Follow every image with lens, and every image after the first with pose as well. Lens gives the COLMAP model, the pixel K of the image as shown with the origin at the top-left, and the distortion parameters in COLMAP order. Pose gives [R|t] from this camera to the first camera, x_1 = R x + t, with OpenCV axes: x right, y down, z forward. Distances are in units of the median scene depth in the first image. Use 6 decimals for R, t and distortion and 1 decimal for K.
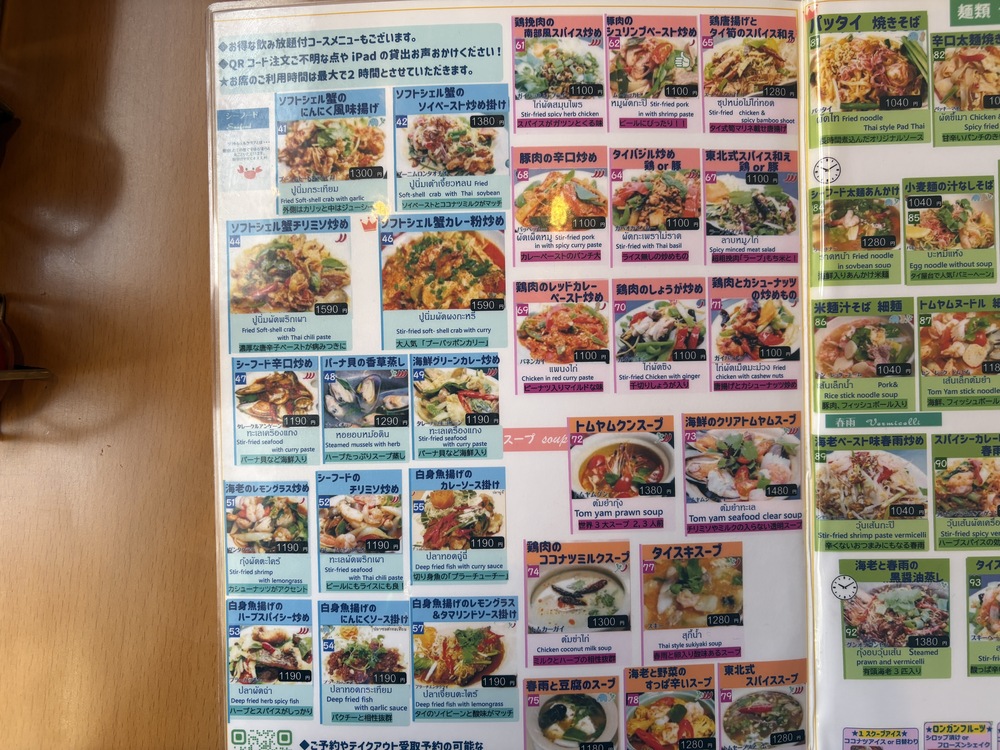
lens RADIAL K [[747.5, 0, 500.0], [0, 747.5, 375.0], [0, 0, 1]] dist [0.029166, -0.040422]
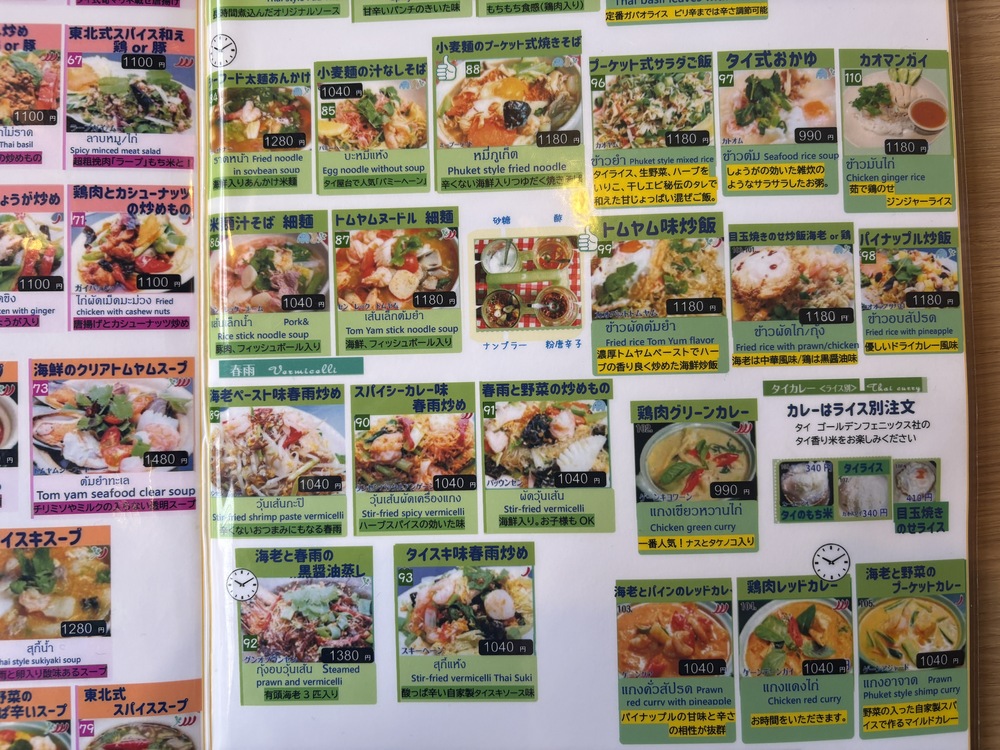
lens RADIAL K [[747.5, 0, 500.0], [0, 747.5, 375.0], [0, 0, 1]] dist [0.029166, -0.040422]
pose [[0.999980, -0.000519, 0.006286, 0.722649], [0.000761, 0.999256, -0.038568, 0.098170], [-0.006261, 0.038572, 0.999236, 0.221791]]
